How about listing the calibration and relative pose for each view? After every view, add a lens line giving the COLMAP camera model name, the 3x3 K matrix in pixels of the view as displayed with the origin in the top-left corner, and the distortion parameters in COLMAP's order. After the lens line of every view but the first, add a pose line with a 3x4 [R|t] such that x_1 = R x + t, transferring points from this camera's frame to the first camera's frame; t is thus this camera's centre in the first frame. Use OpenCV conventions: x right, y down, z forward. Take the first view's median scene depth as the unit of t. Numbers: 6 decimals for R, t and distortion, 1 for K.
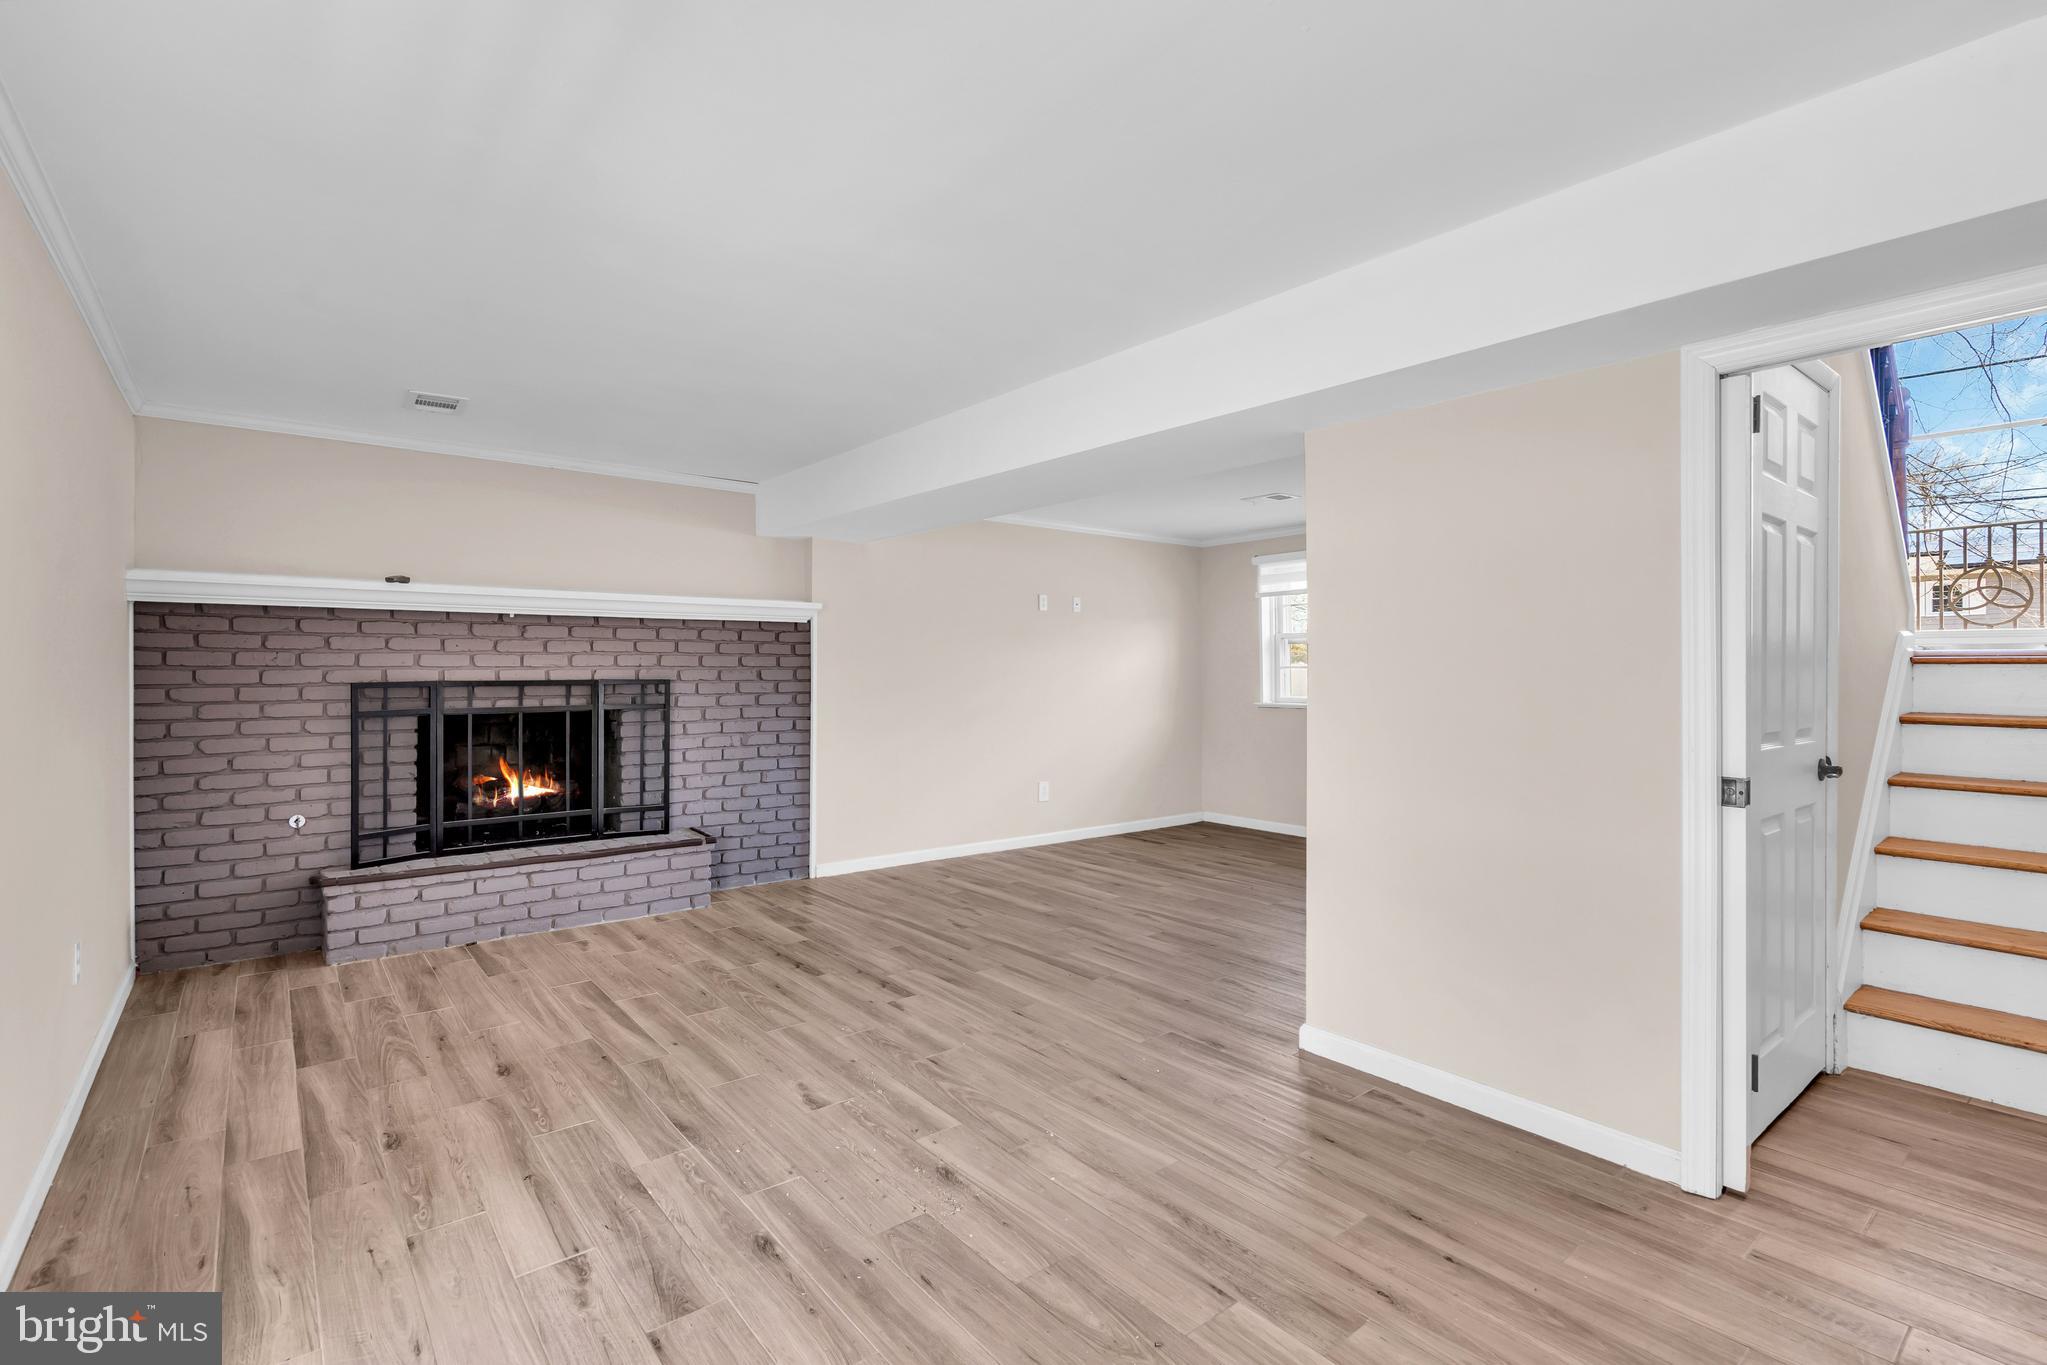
lens RADIAL K [[927.3, 0, 1016.4], [0, 927.3, 673.2], [0, 0, 1]] dist [-0.005521, 0.000983]
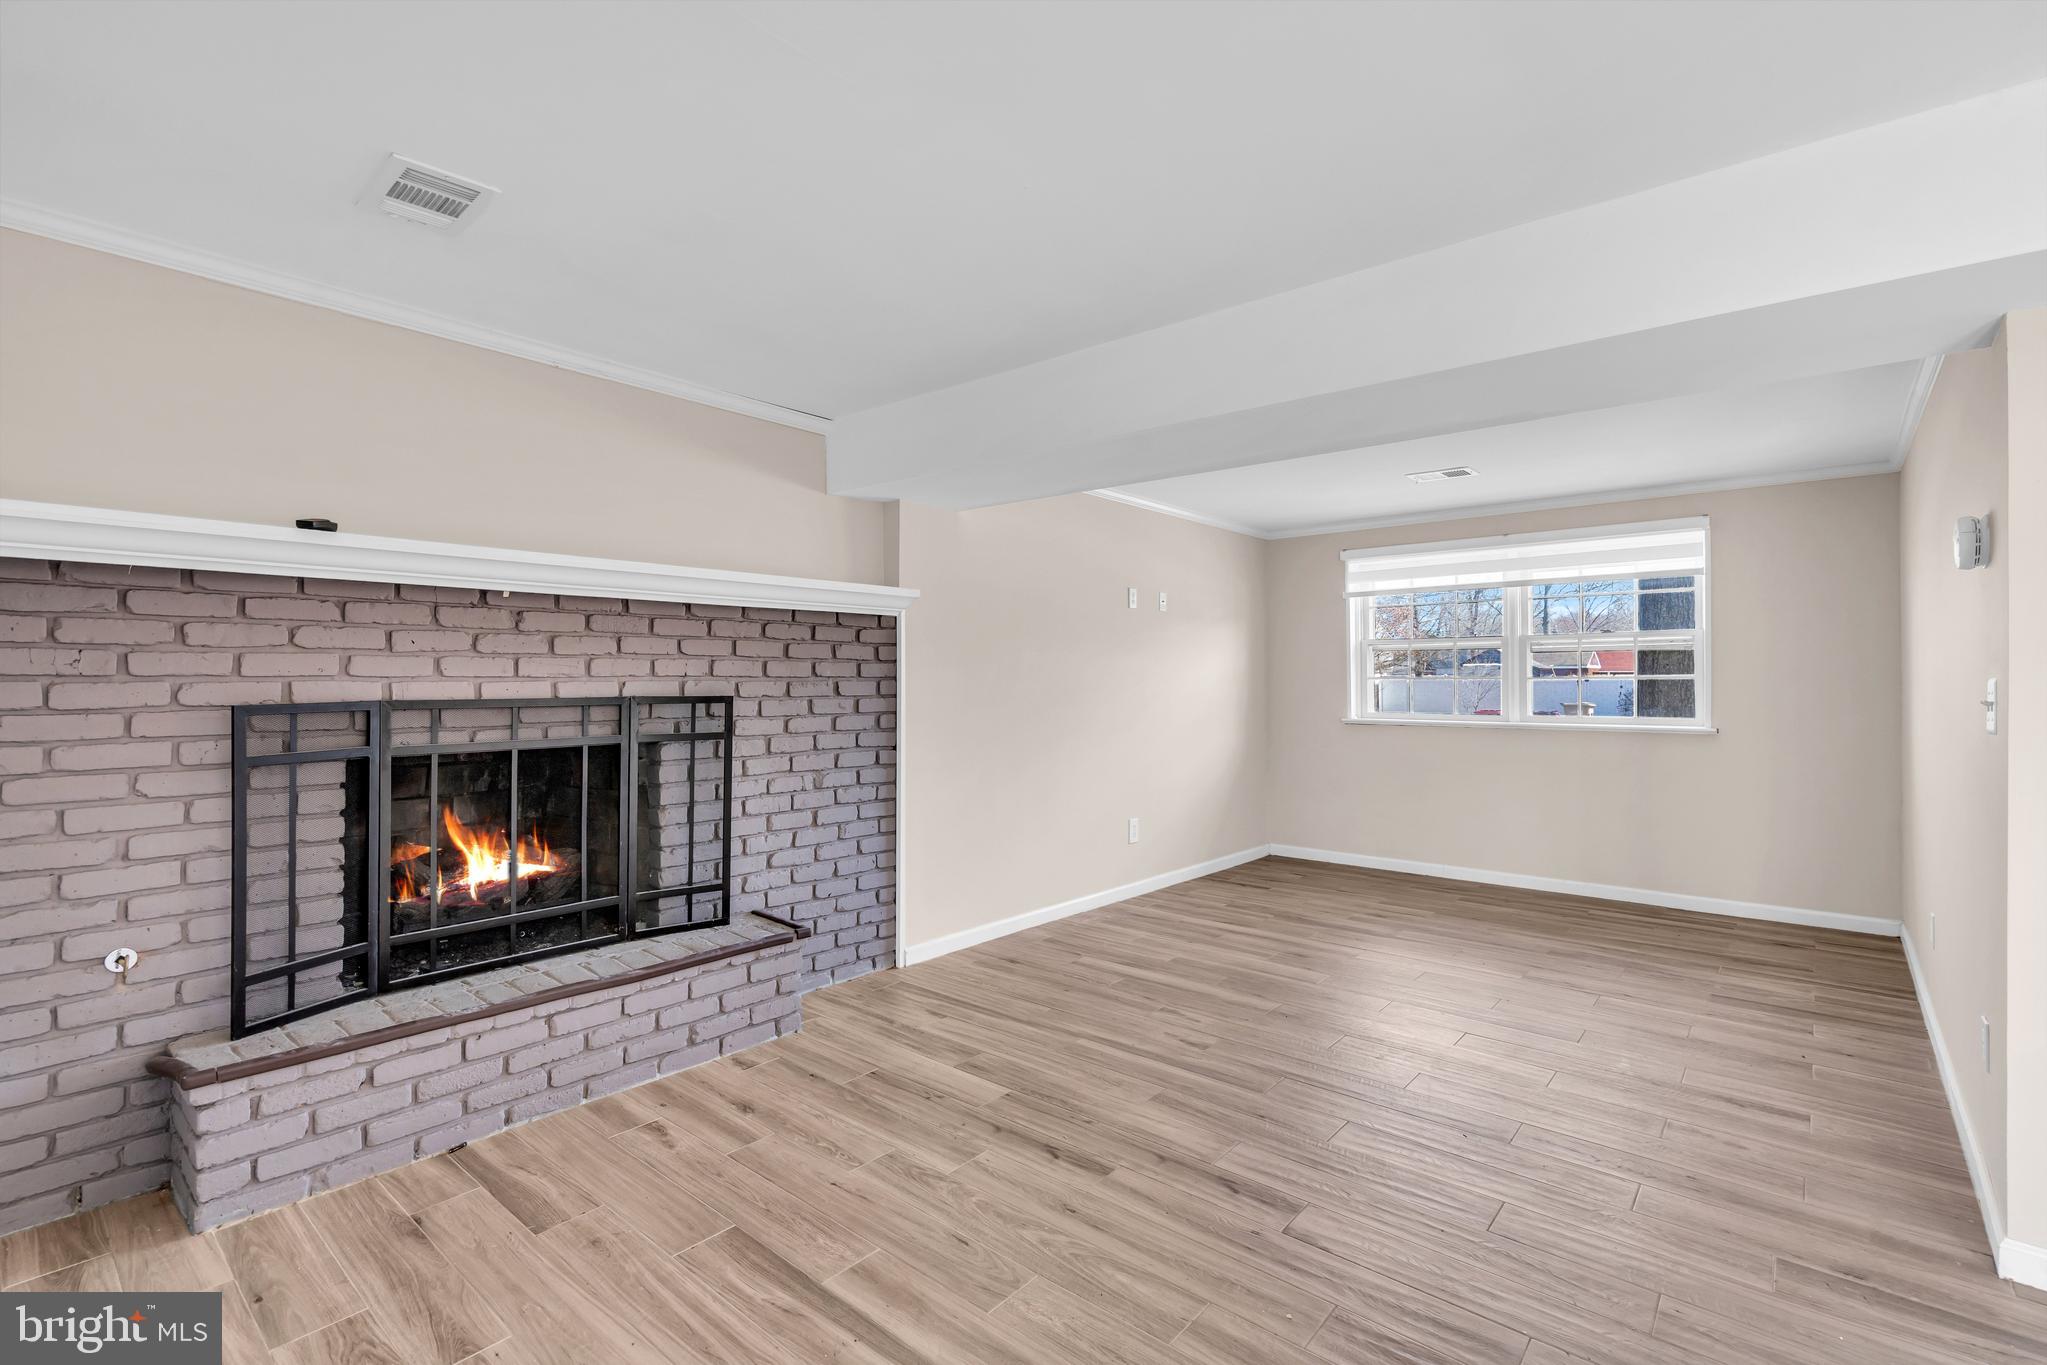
lens RADIAL K [[927.3, 0, 1028.4], [0, 927.3, 683.6], [0, 0, 1]] dist [-0.005521, 0.000983]
pose [[0.983709, -0.000034, 0.179771, -0.328926], [-0.000188, 0.999999, 0.001218, -0.003416], [-0.179770, -0.001232, 0.983708, 0.346945]]
